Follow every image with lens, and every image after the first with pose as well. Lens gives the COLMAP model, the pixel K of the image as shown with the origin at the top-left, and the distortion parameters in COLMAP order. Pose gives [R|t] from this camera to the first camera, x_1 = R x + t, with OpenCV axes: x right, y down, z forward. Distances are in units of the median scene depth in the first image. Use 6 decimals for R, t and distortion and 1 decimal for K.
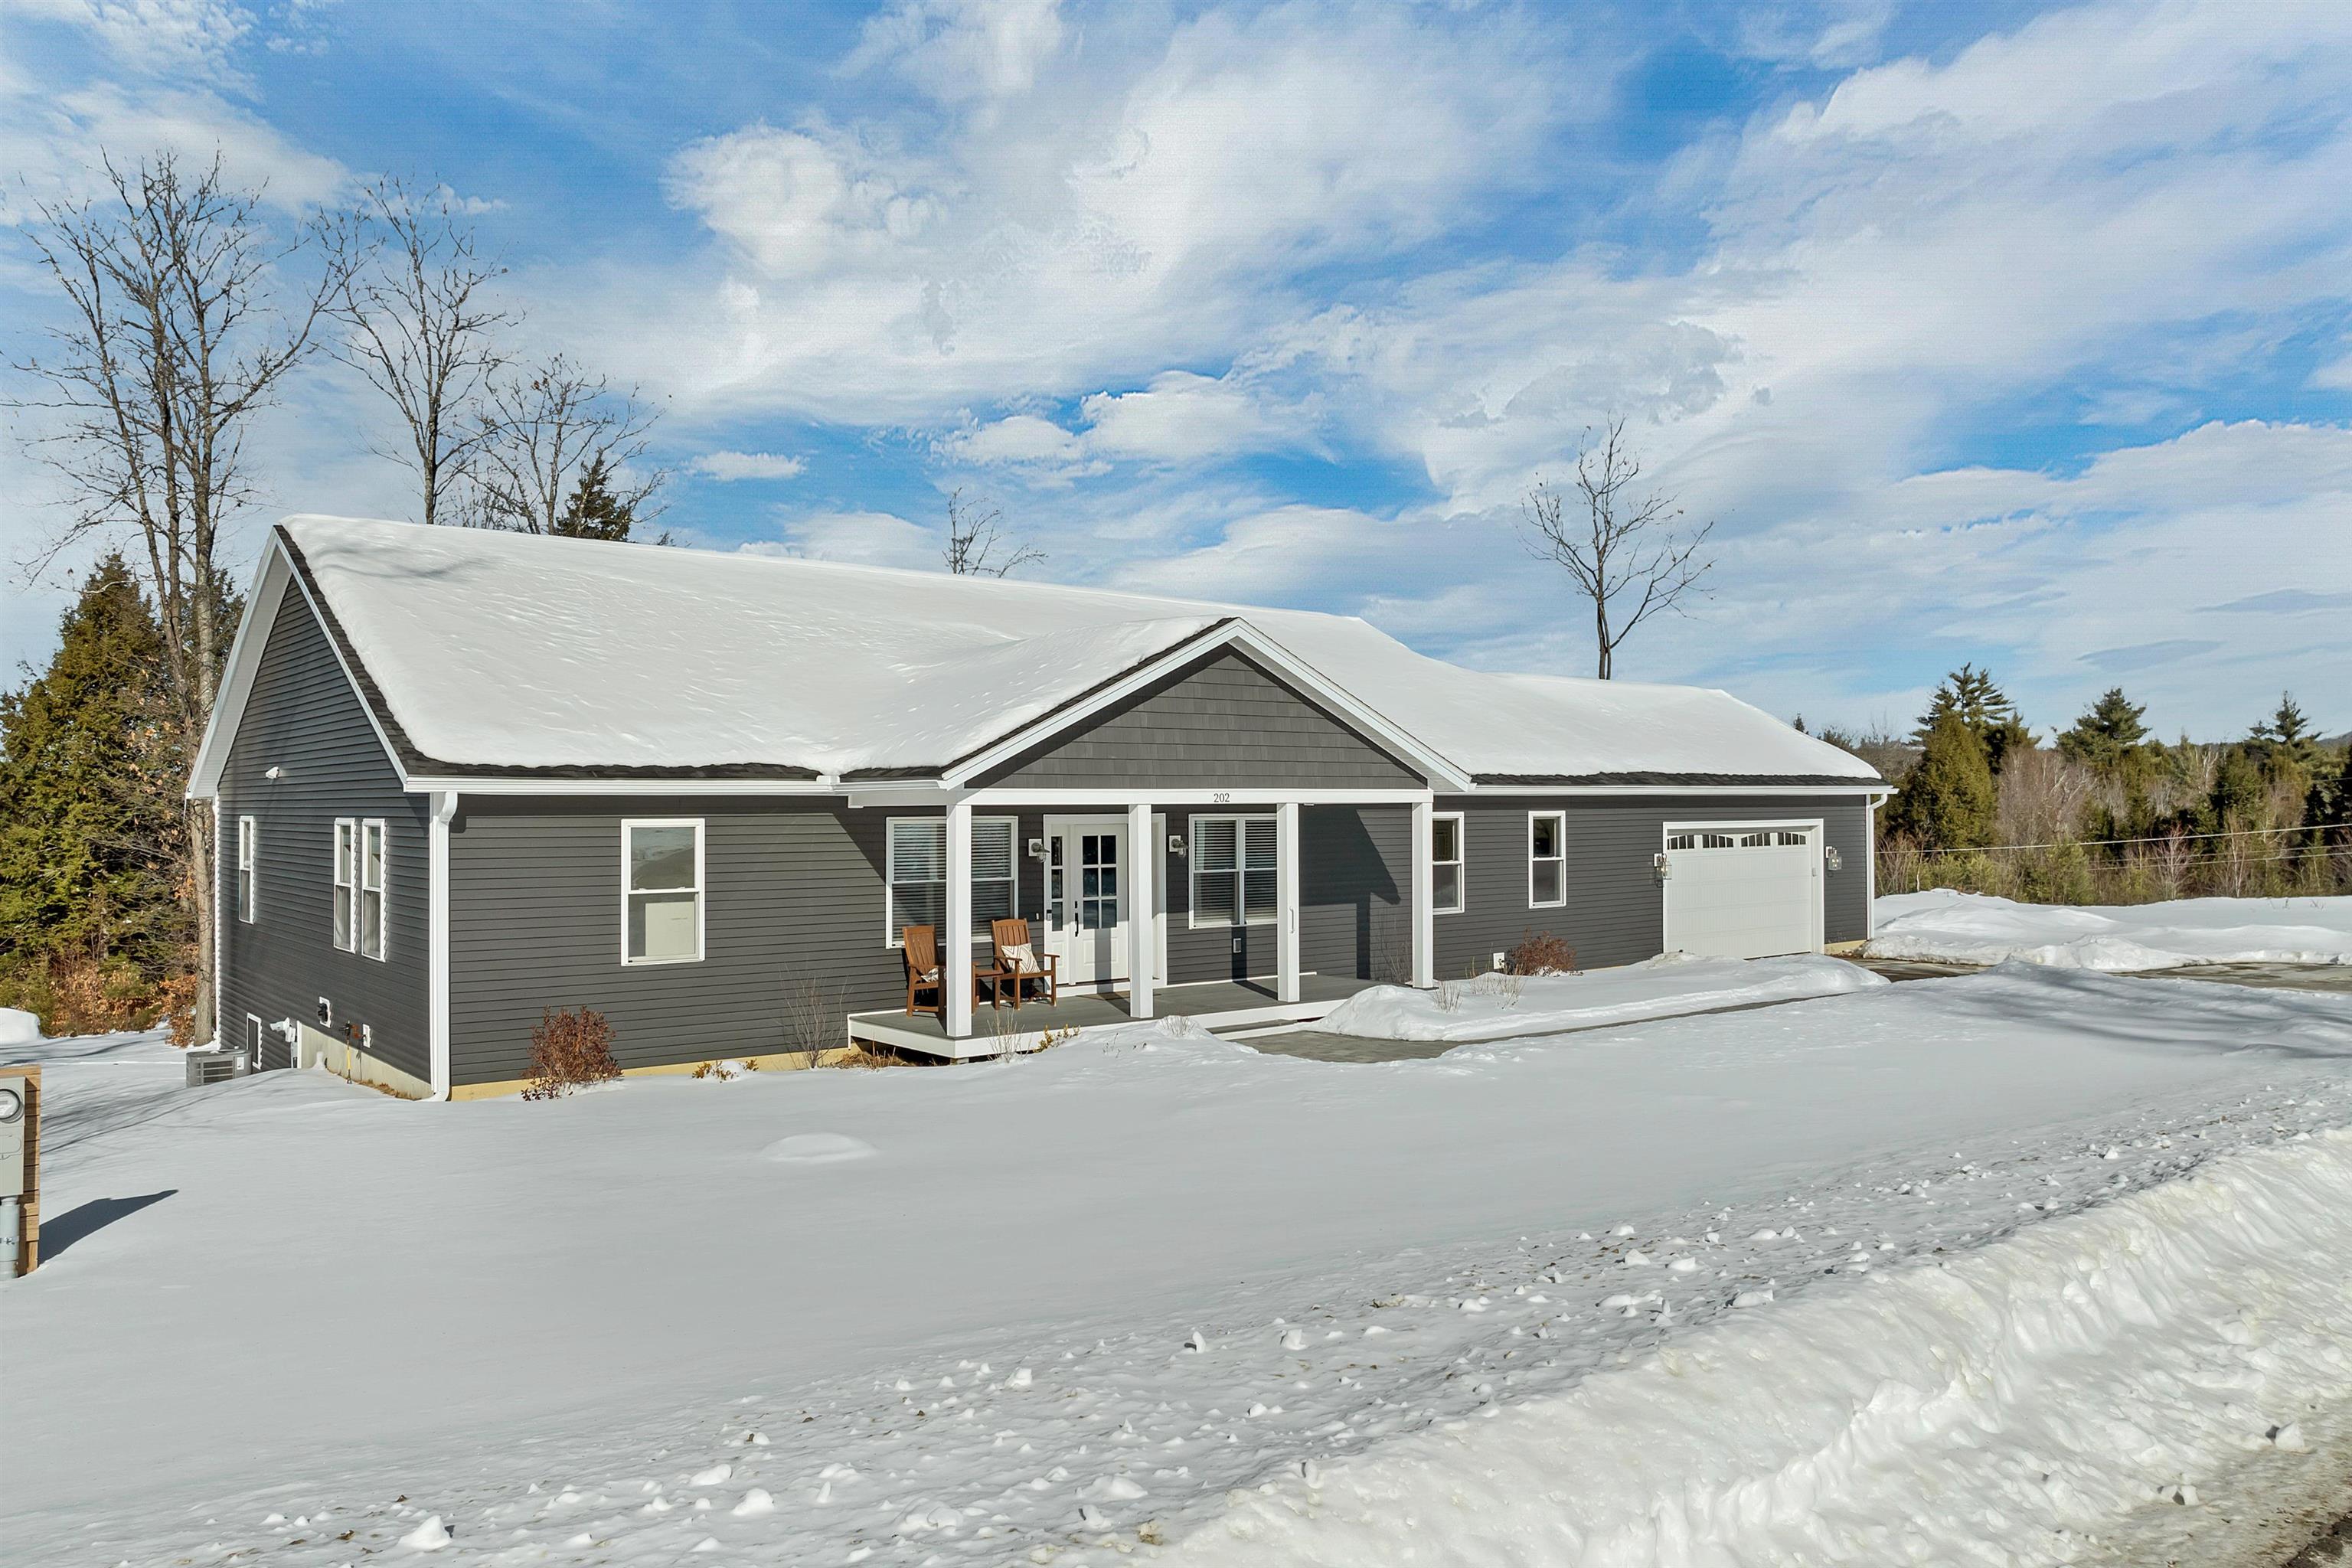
lens RADIAL K [[1667.3, 0, 1176.0], [0, 1667.3, 784.0], [0, 0, 1]] dist [-0.038536, 0.000209]
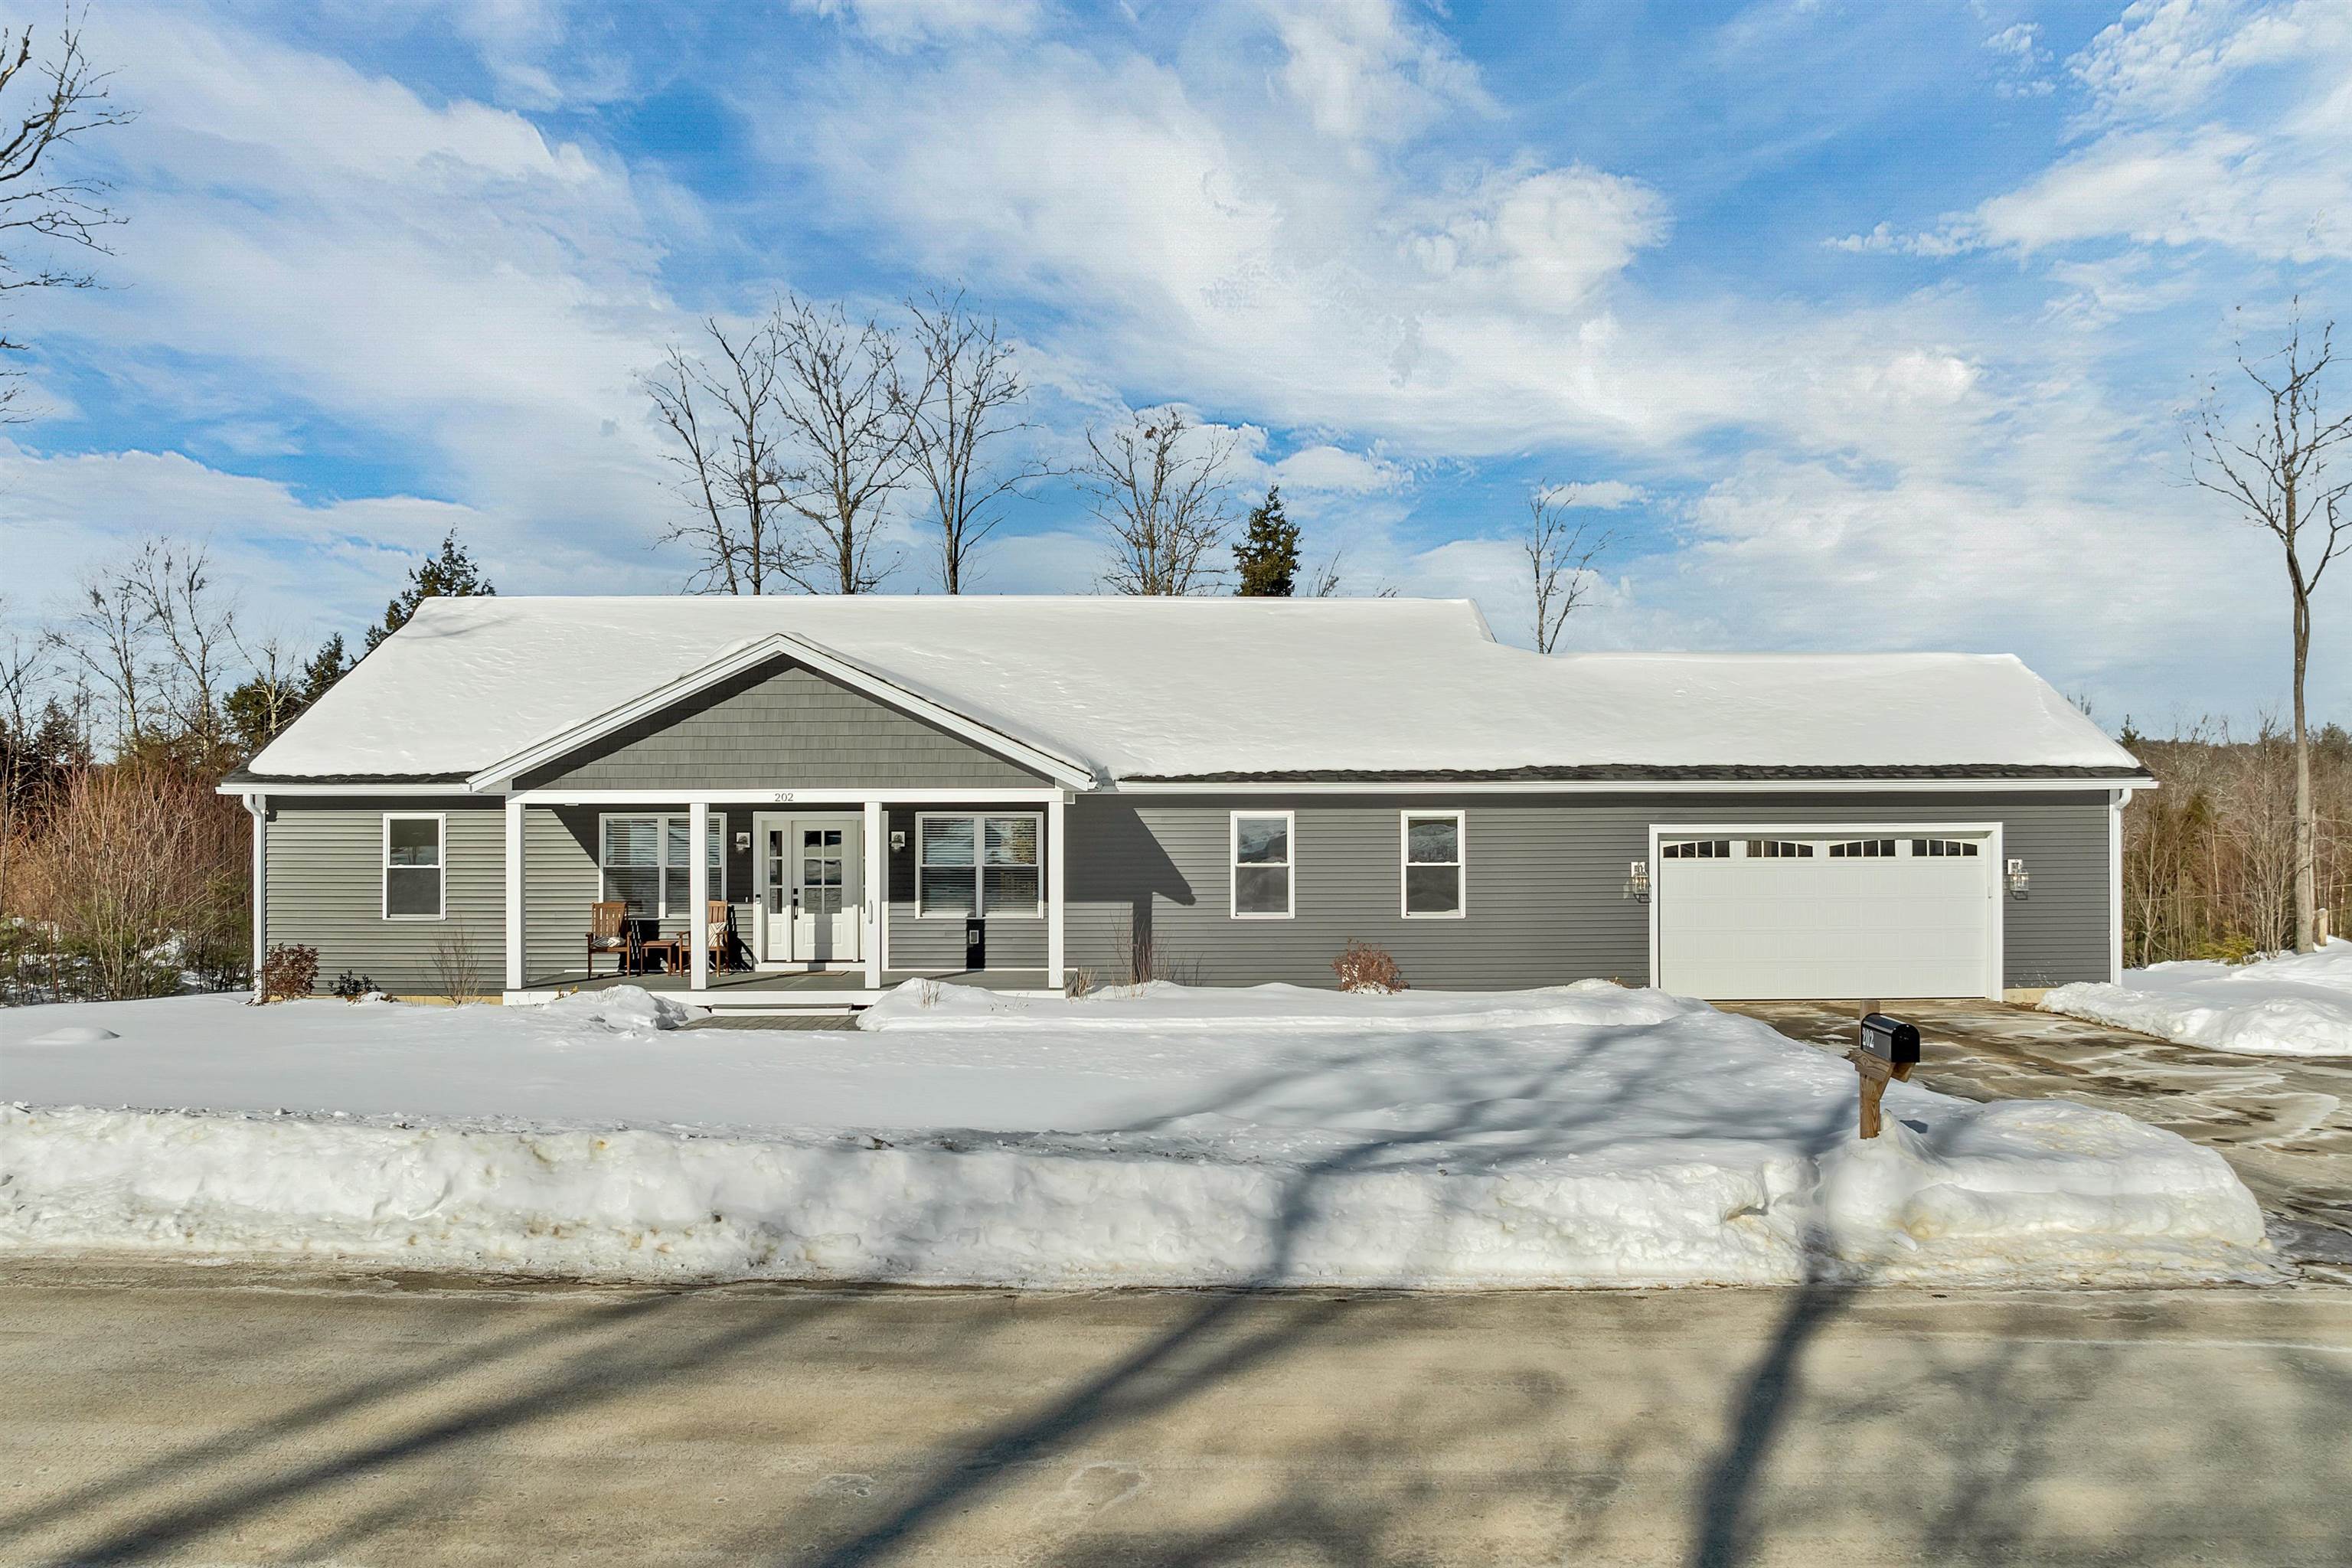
lens RADIAL K [[1697.4, 0, 1176.0], [0, 1697.4, 784.0], [0, 0, 1]] dist [-0.037392, -0.000305]
pose [[0.784399, -0.002947, -0.620250, 0.817631], [0.007191, 0.999965, 0.004342, -0.003401], [0.620215, -0.007866, 0.784392, 0.246966]]
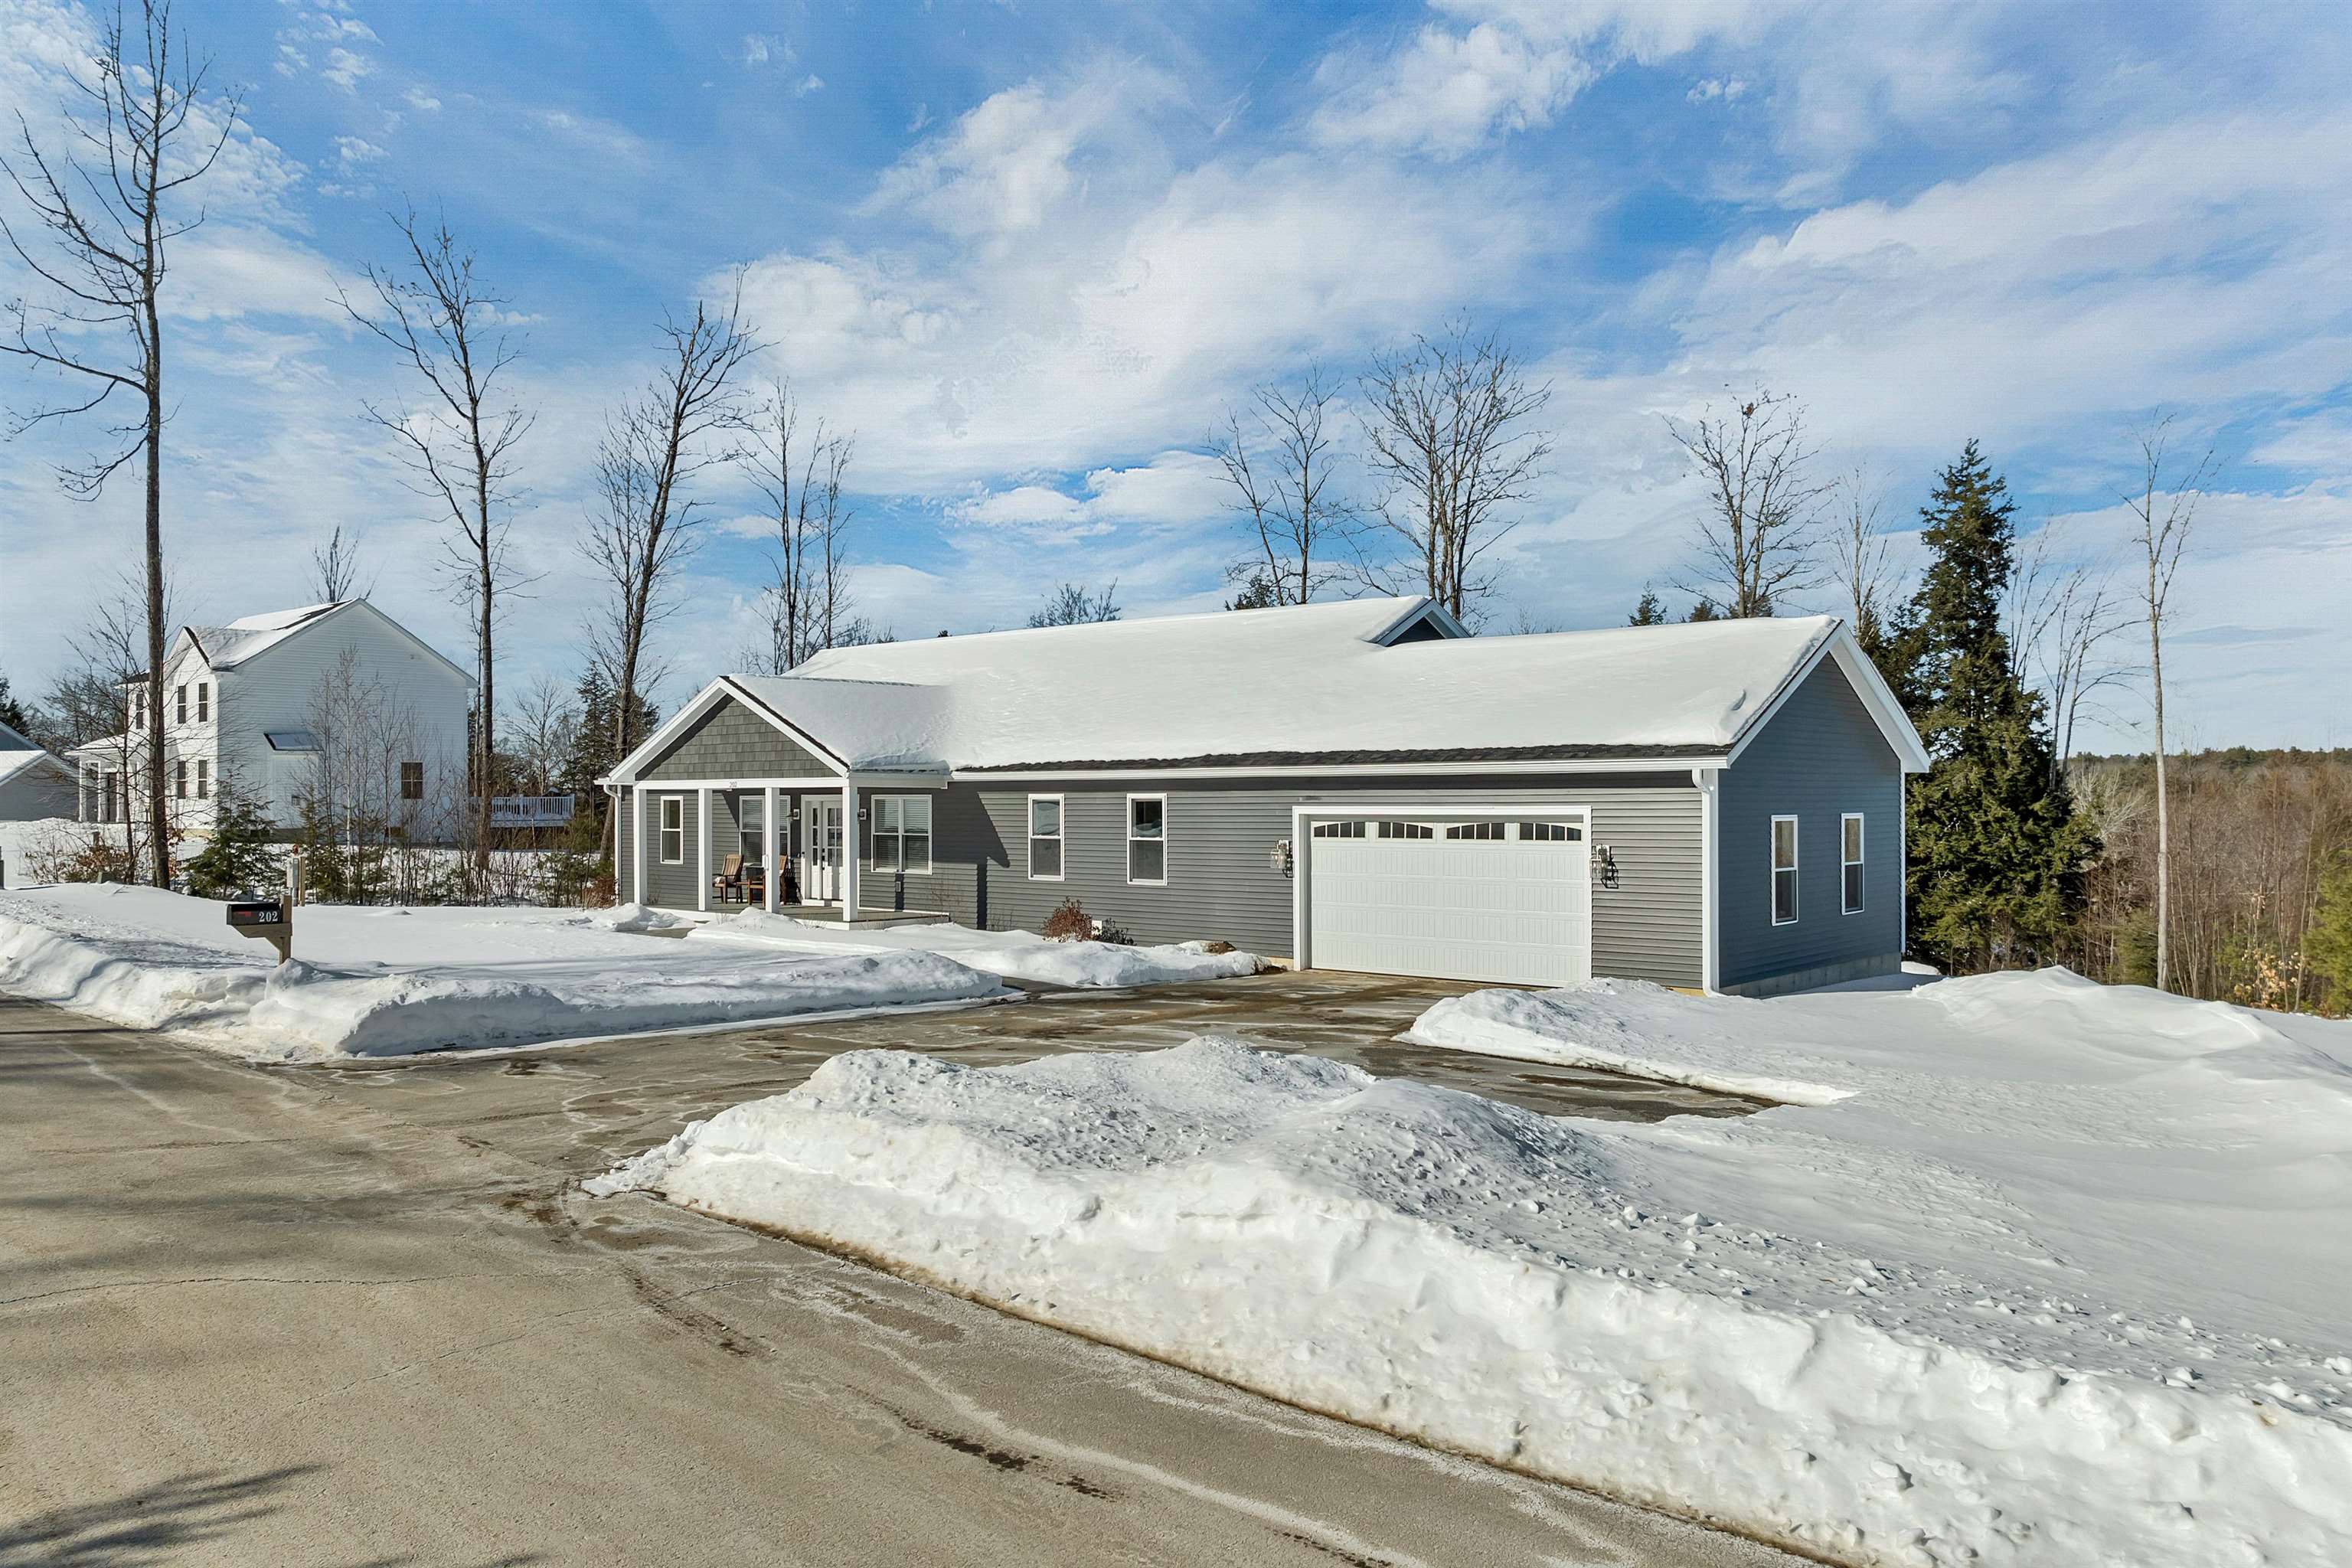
lens RADIAL K [[1675.0, 0, 1183.1], [0, 1675.0, 787.7], [0, 0, 1]] dist [-0.023914, 0.003046]
pose [[0.183481, 0.002040, -0.983021, 1.532296], [0.018360, 0.999816, 0.005501, 0.008632], [0.982852, -0.019057, 0.183410, 0.999740]]
